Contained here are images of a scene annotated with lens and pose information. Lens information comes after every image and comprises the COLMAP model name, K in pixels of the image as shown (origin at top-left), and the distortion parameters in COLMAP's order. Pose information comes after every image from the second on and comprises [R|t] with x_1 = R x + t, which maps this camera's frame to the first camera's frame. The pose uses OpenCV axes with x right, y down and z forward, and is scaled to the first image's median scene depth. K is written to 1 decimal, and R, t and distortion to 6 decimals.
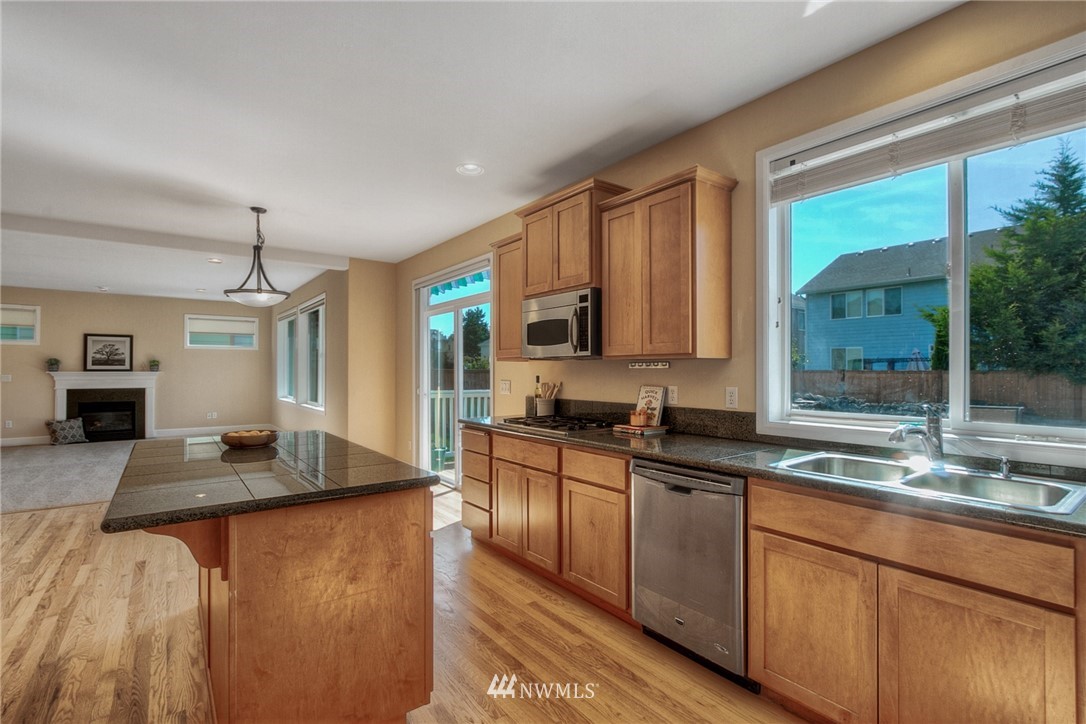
lens RADIAL K [[497.8, 0, 537.2], [0, 497.8, 366.7], [0, 0, 1]] dist [-0.010549, 0.001661]
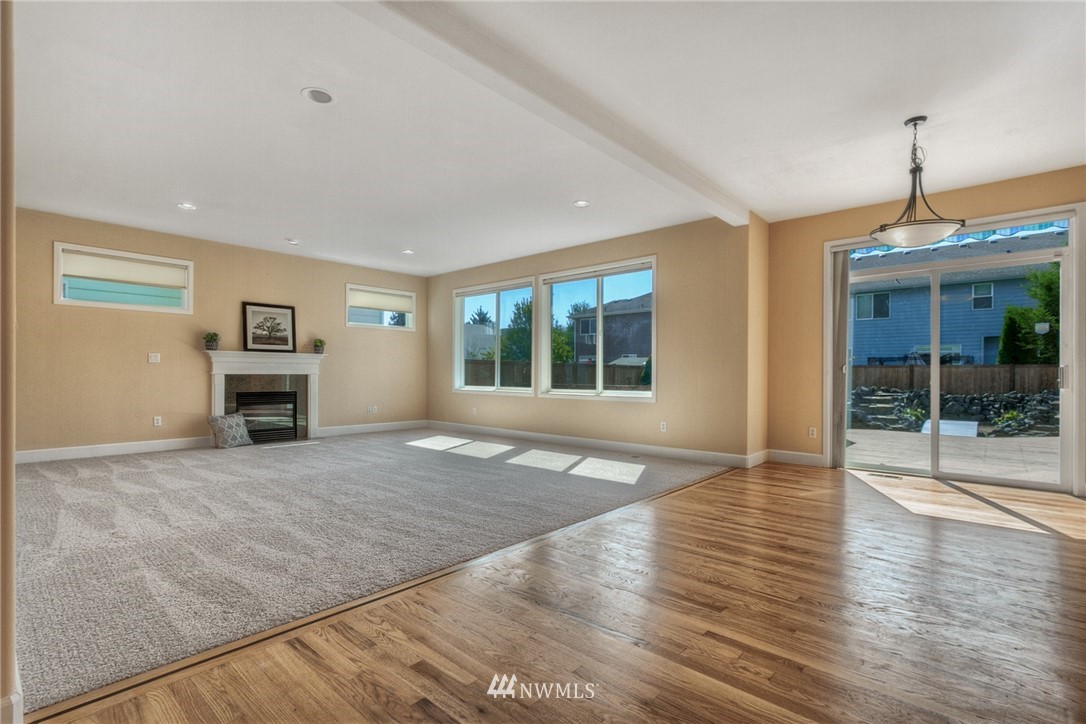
lens RADIAL K [[497.8, 0, 538.5], [0, 497.8, 380.0], [0, 0, 1]] dist [-0.010549, 0.001661]
pose [[0.983297, 0.001216, 0.182005, -0.619167], [-0.005131, 0.999766, 0.021038, 0.035693], [-0.181936, -0.021620, 0.983073, 0.167725]]
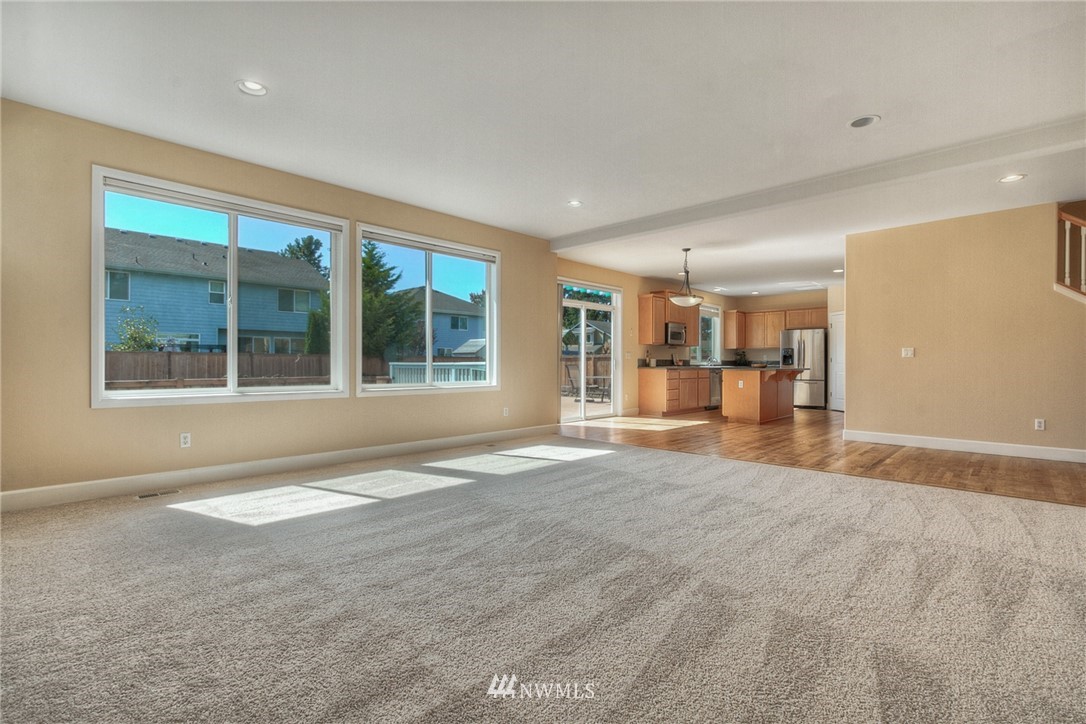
lens RADIAL K [[497.8, 0, 538.3], [0, 497.8, 361.6], [0, 0, 1]] dist [-0.010549, 0.001661]
pose [[-0.152800, 0.002141, 0.988255, -1.059399], [-0.011812, 0.999922, -0.003993, 0.040591], [-0.988186, -0.012283, -0.152763, 0.857215]]
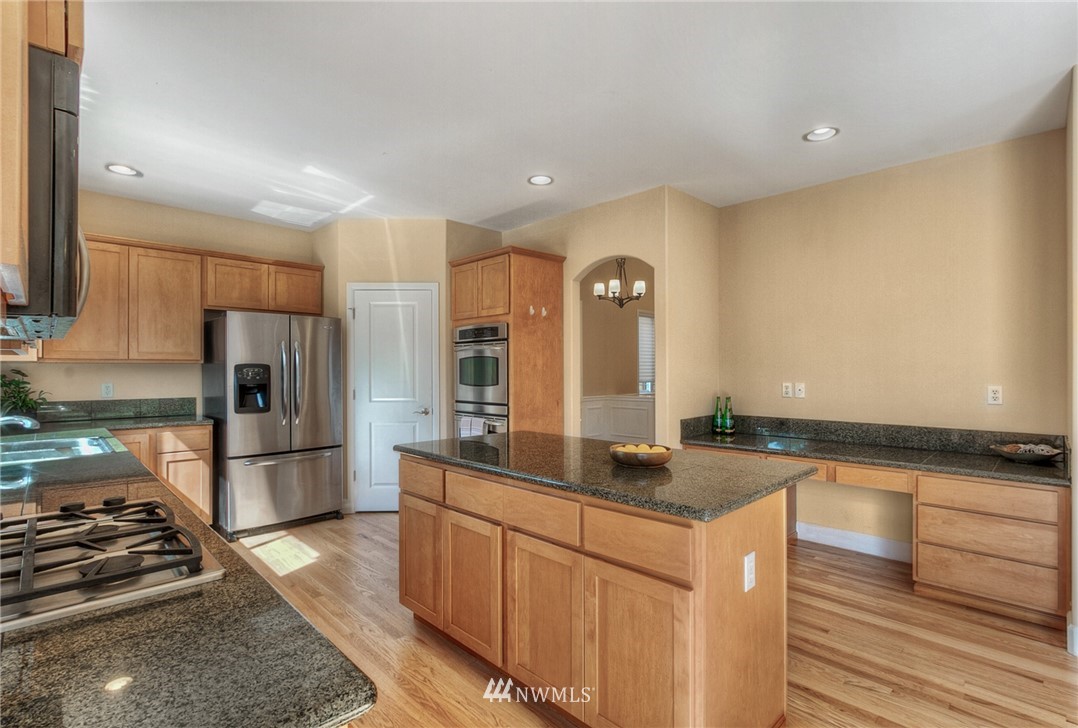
lens RADIAL K [[494.1, 0, 544.5], [0, 494.1, 371.0], [0, 0, 1]] dist [-0.010549, 0.001661]
pose [[-0.990169, 0.002407, -0.139852, -0.089530], [0.003373, 0.999972, -0.006671, 0.003201], [0.139832, -0.007077, -0.990150, 0.493600]]
